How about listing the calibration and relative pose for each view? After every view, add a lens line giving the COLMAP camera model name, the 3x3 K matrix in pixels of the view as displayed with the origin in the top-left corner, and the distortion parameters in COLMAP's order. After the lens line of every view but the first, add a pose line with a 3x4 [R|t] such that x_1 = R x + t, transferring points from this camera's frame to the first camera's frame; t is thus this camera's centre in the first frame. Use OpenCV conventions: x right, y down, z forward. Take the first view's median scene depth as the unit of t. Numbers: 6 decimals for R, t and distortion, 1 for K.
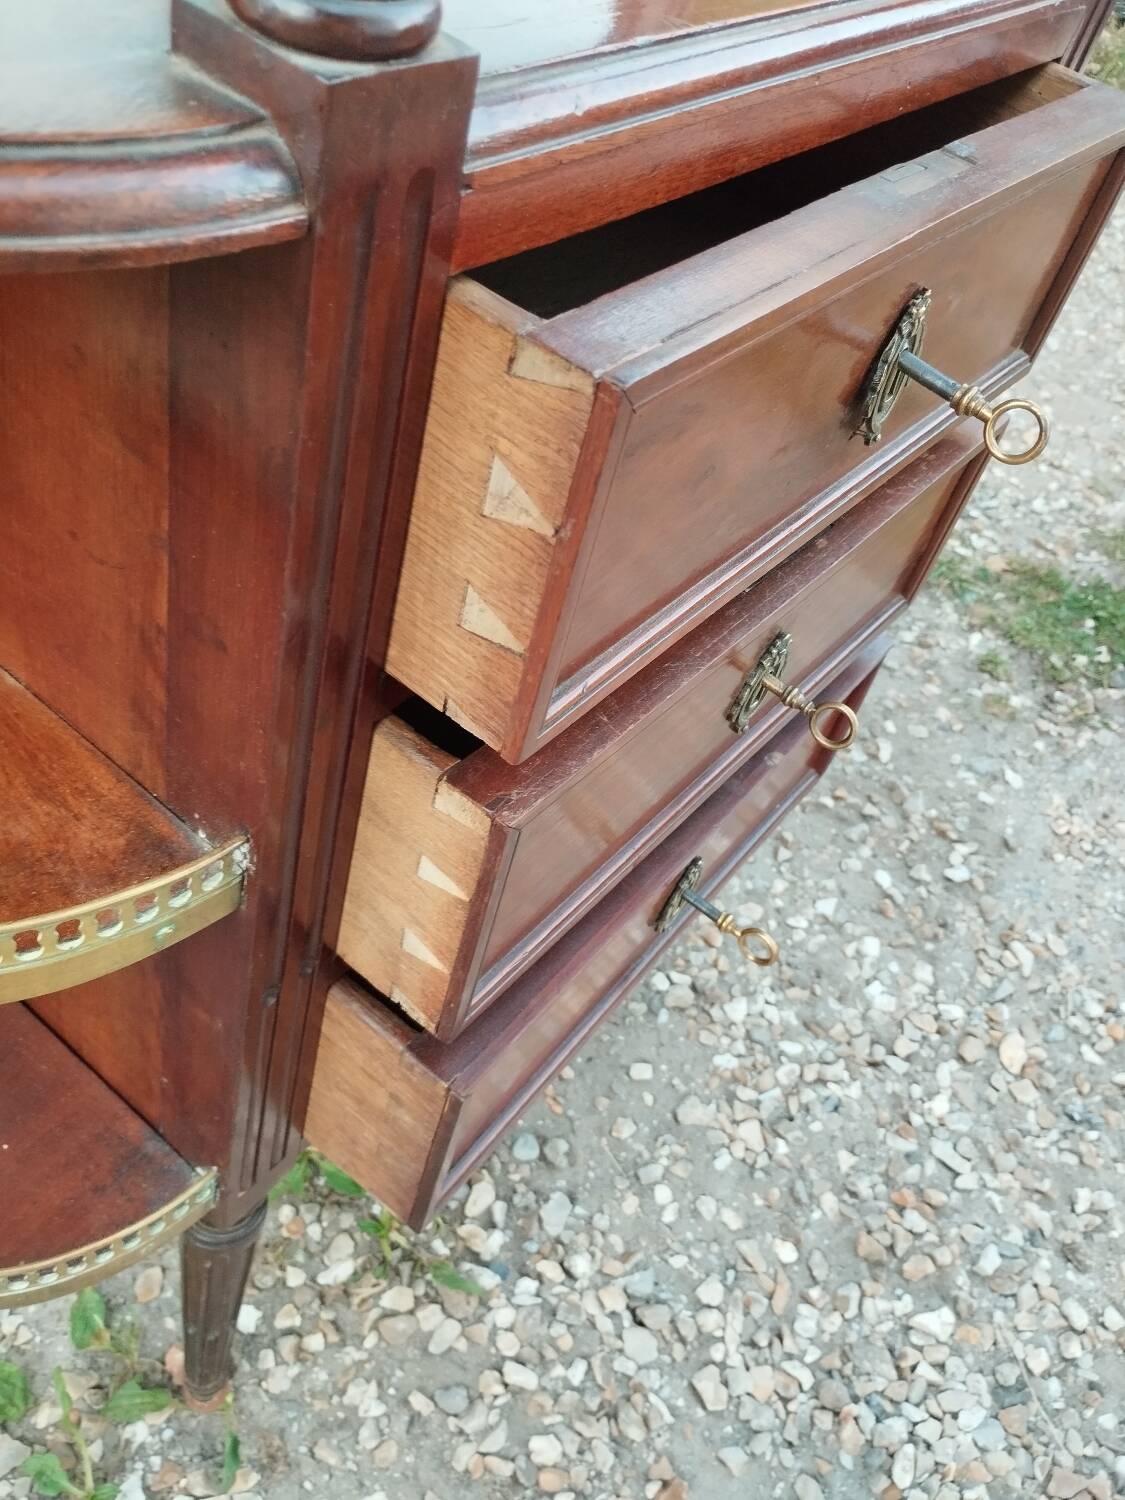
lens RADIAL K [[1305.8, 0, 569.9], [0, 1305.8, 743.1], [0, 0, 1]] dist [0.050907, -0.086161]
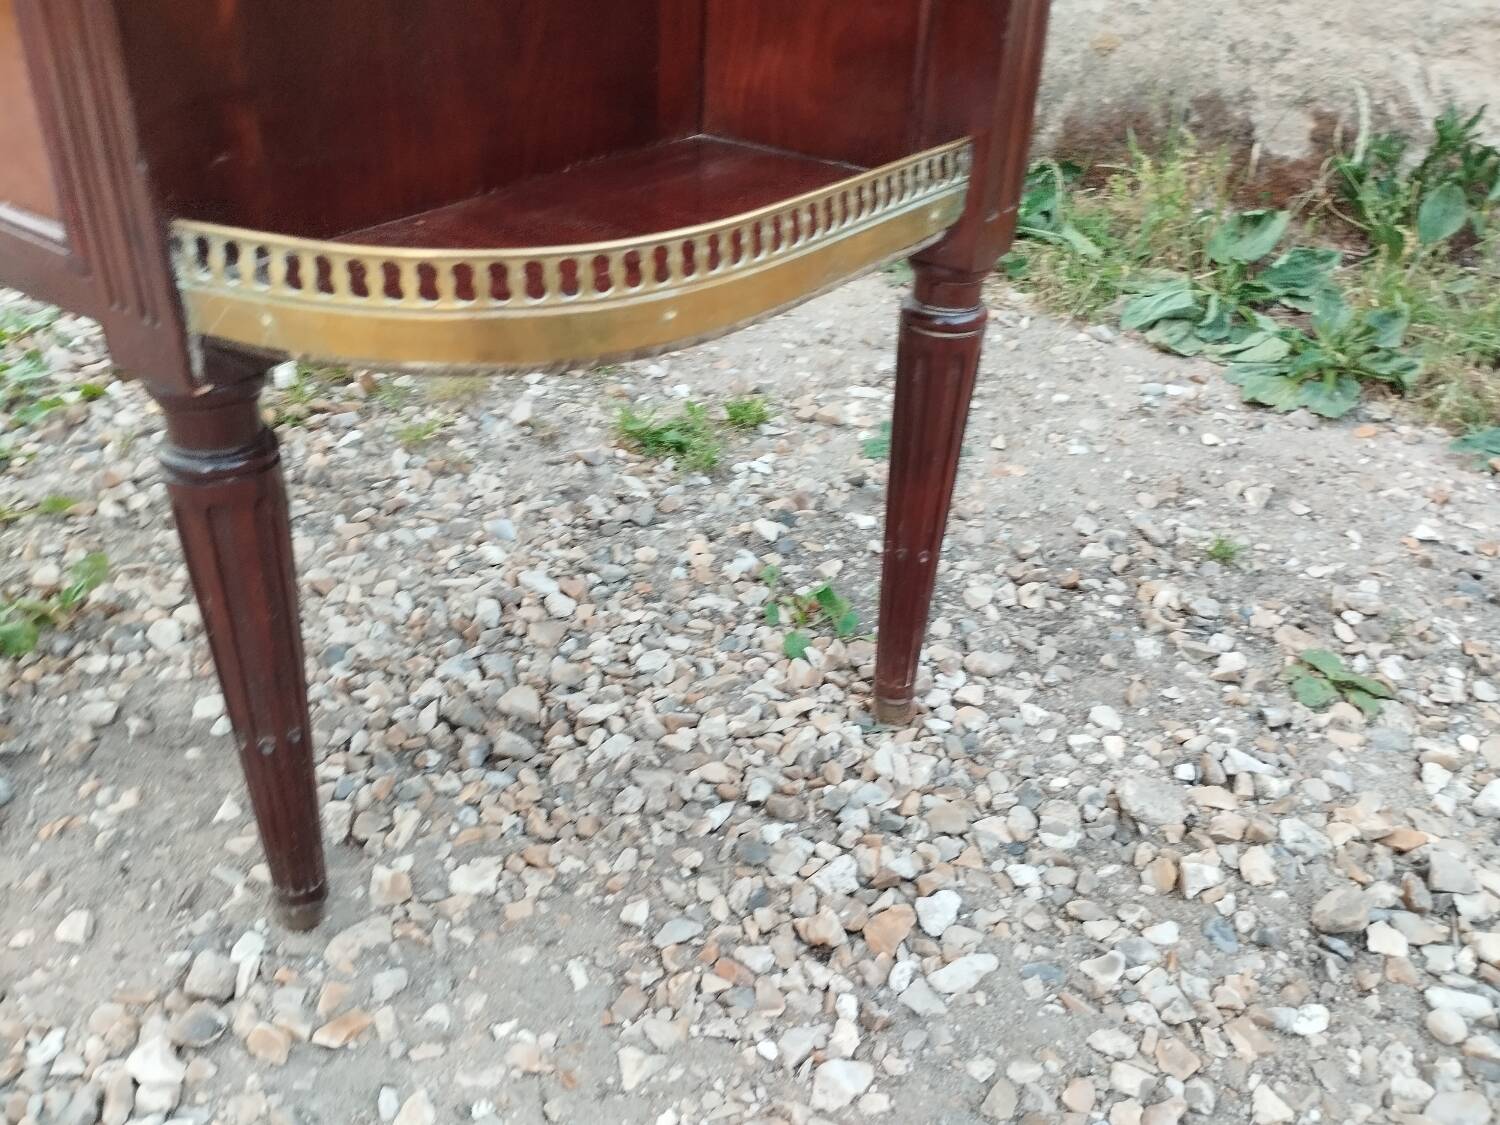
lens RADIAL K [[1295.0, 0, 765.7], [0, 1295.0, 569.7], [0, 0, 1]] dist [0.063483, -0.095366]
pose [[0.067523, 0.334503, -0.939973, 0.634284], [-0.726005, 0.662706, 0.183681, -0.209073], [0.684367, 0.670022, 0.287598, 1.031951]]
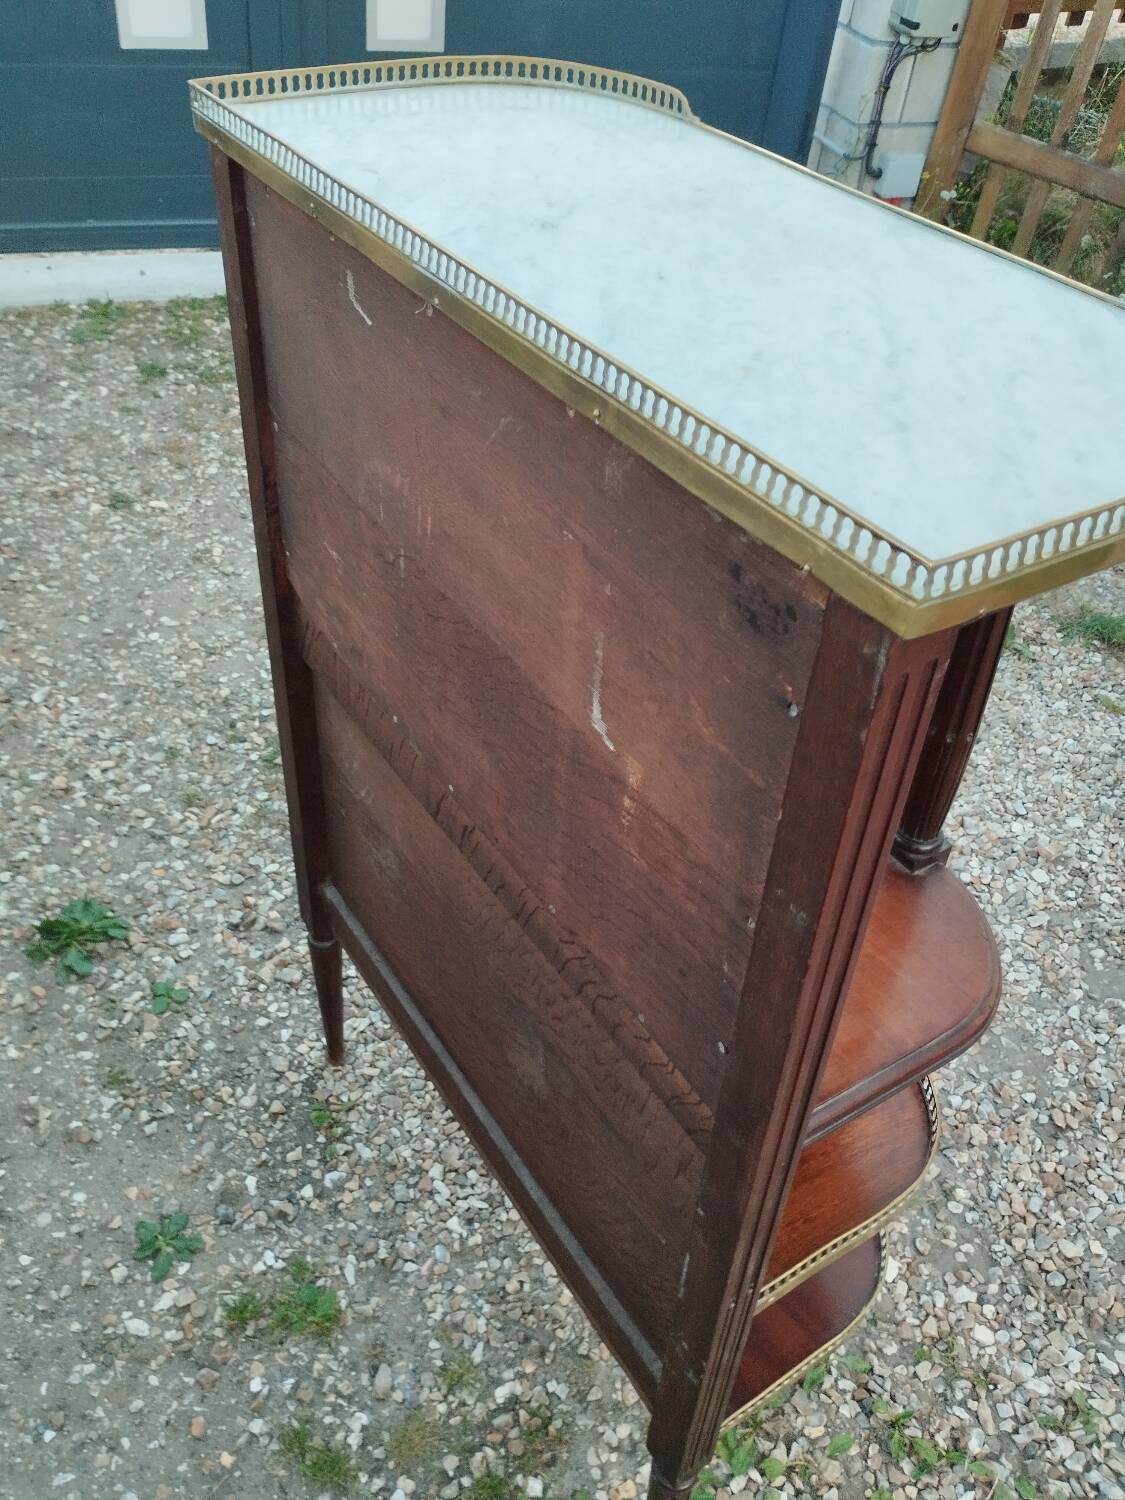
lens RADIAL K [[1273.9, 0, 589.2], [0, 1273.9, 752.0], [0, 0, 1]] dist [0.065671, -0.099197]
pose [[0.316421, -0.747012, 0.584680, -0.757548], [0.680087, 0.608327, 0.409171, -0.861430], [-0.661332, 0.268163, 0.700520, -0.333340]]
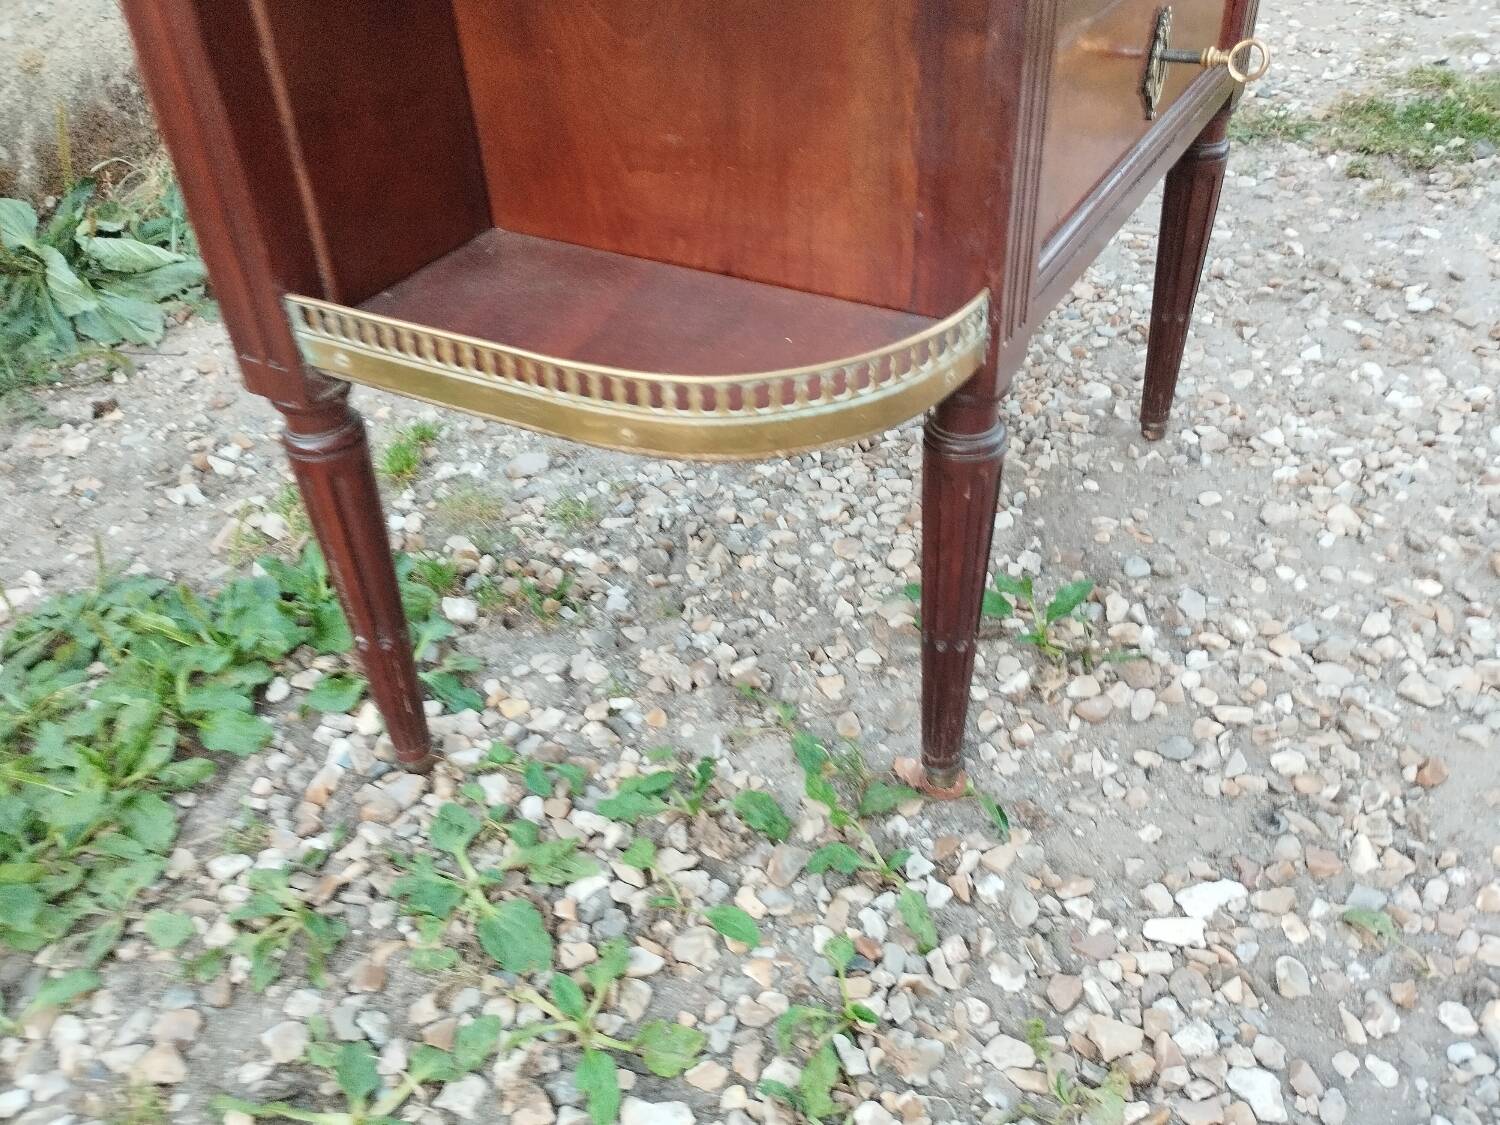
lens RADIAL K [[1301.5, 0, 750.3], [0, 1301.5, 546.3], [0, 0, 1]] dist [0.065629, -0.097509]
pose [[0.953928, -0.297769, -0.036814, -0.282990], [0.288916, 0.944727, -0.154978, 0.374097], [0.080927, 0.137202, 0.987232, -0.019199]]
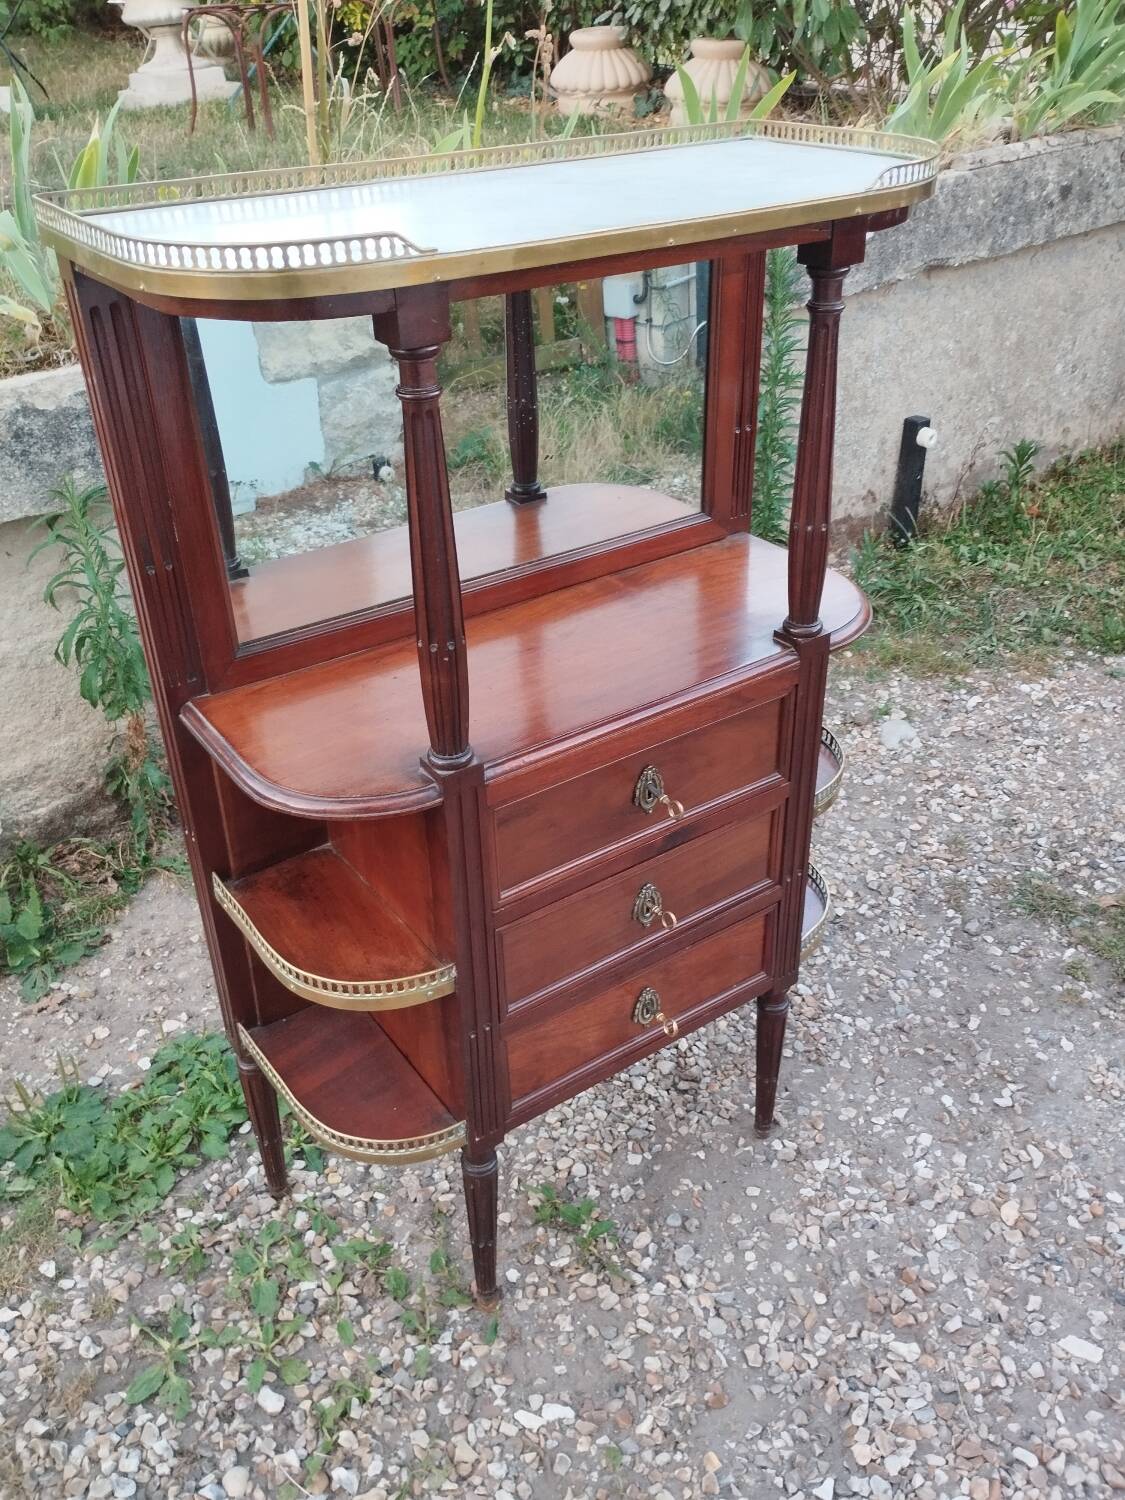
lens RADIAL K [[1300.2, 0, 568.8], [0, 1300.2, 732.5], [0, 0, 1]] dist [0.067561, -0.088233]
pose [[0.929214, -0.054375, -0.365519, 0.537617], [-0.049725, 0.961722, -0.269476, 0.162820], [0.366180, 0.268577, 0.890943, -0.848040]]
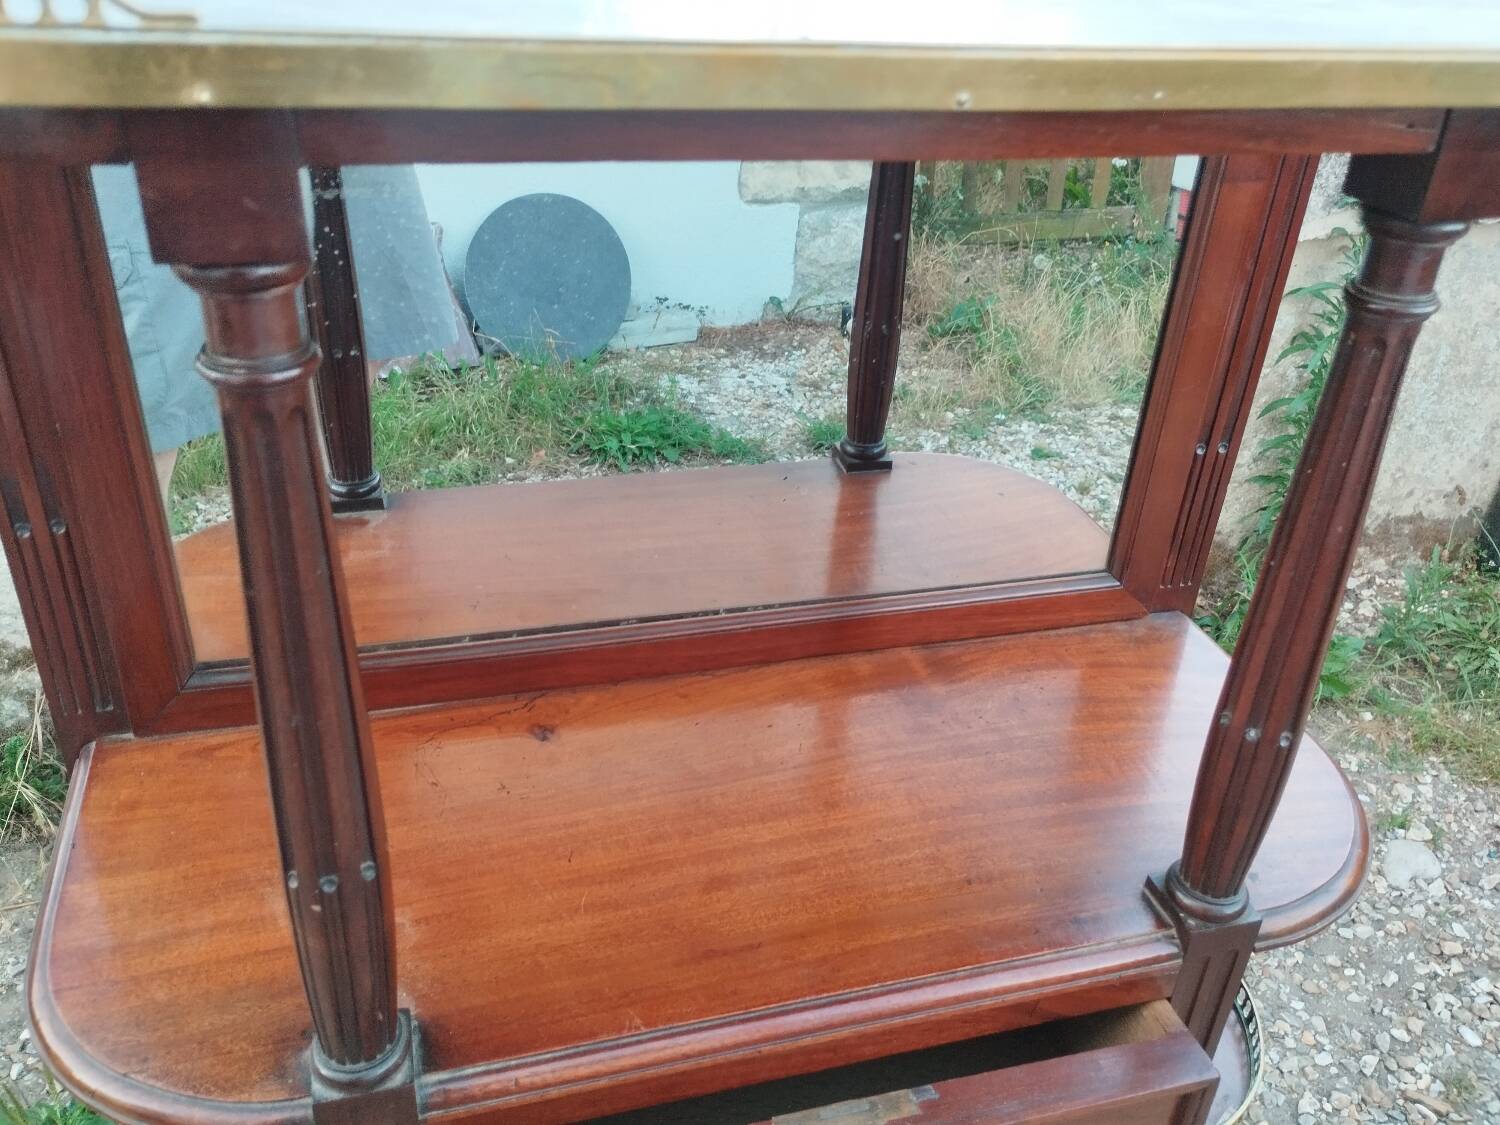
lens RADIAL K [[1300.2, 0, 757.3], [0, 1300.2, 543.6], [0, 0, 1]] dist [0.067561, -0.088233]
pose [[0.801512, 0.147717, -0.579446, 0.445770], [-0.333539, 0.914705, -0.228180, -0.306938], [0.496316, 0.376157, 0.782417, -0.227485]]
